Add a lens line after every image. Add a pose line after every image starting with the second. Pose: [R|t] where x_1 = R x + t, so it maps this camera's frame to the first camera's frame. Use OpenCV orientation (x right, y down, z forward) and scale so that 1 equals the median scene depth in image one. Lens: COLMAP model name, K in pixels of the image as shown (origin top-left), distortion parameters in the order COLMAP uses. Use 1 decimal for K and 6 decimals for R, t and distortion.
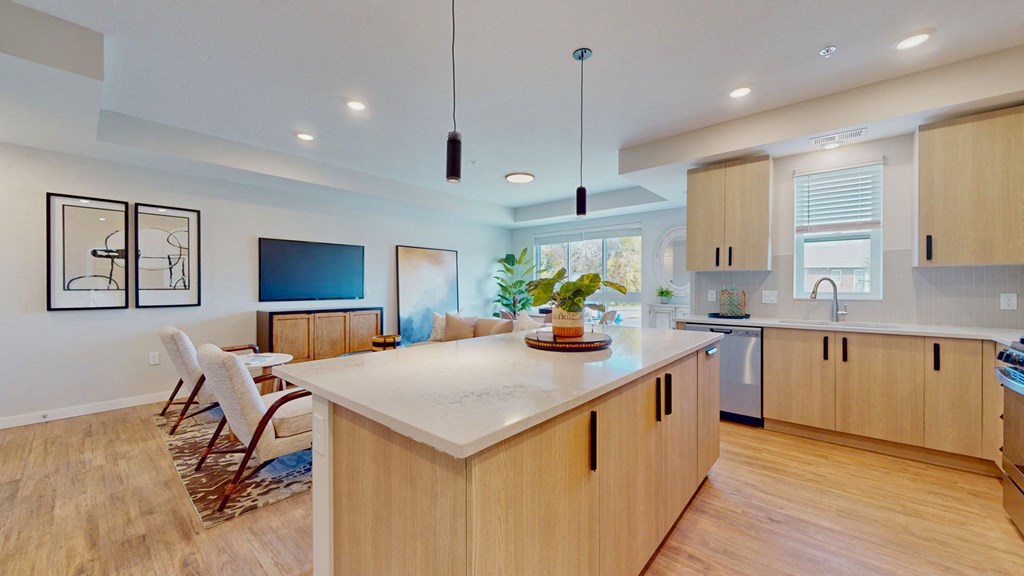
lens RADIAL K [[376.1, 0, 512.0], [0, 376.1, 288.0], [0, 0, 1]] dist [0.000915, 0.000106]
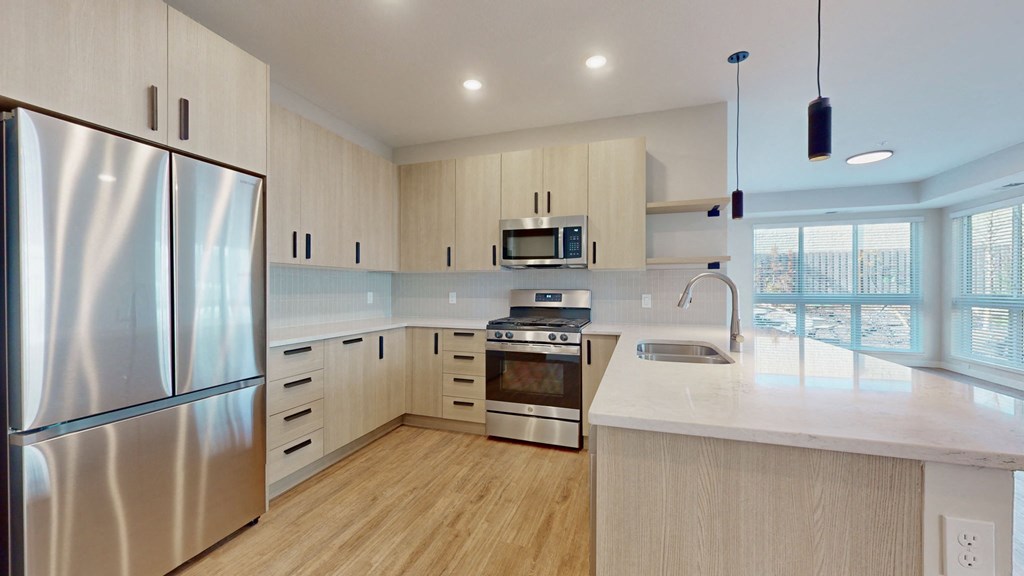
lens RADIAL K [[376.1, 0, 512.0], [0, 376.1, 288.0], [0, 0, 1]] dist [0.000915, 0.000106]
pose [[-0.350996, -0.000757, 0.936377, -0.084012], [-0.007896, 0.999967, -0.002152, 0.000239], [-0.936344, -0.008149, -0.350990, 0.893095]]
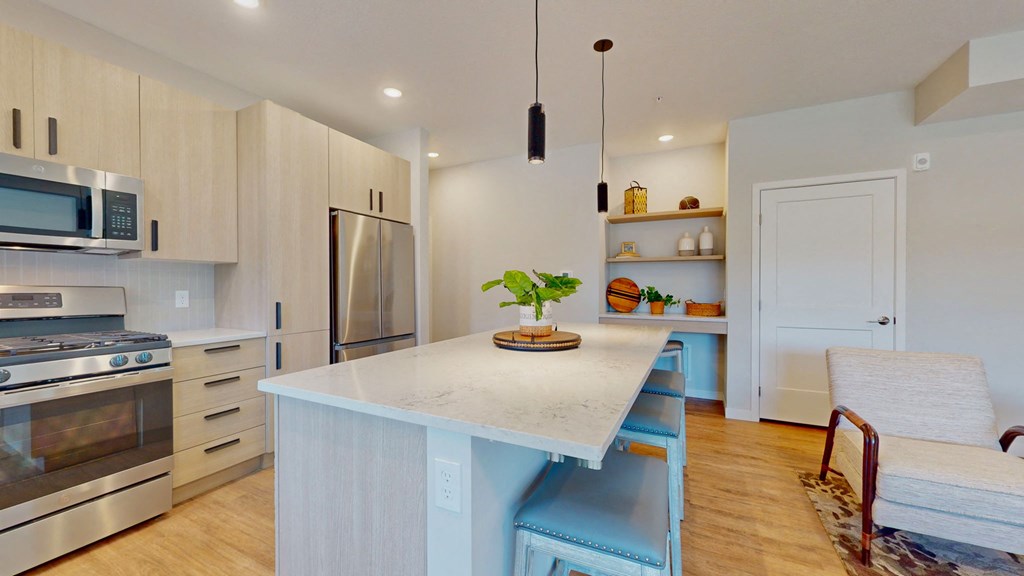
lens RADIAL K [[376.1, 0, 512.0], [0, 376.1, 288.0], [0, 0, 1]] dist [0.000915, 0.000106]
pose [[-0.973090, -0.000487, -0.230426, 0.262293], [-0.001571, 0.999989, 0.004523, -0.001593], [0.230422, 0.004763, -0.973079, 1.178414]]
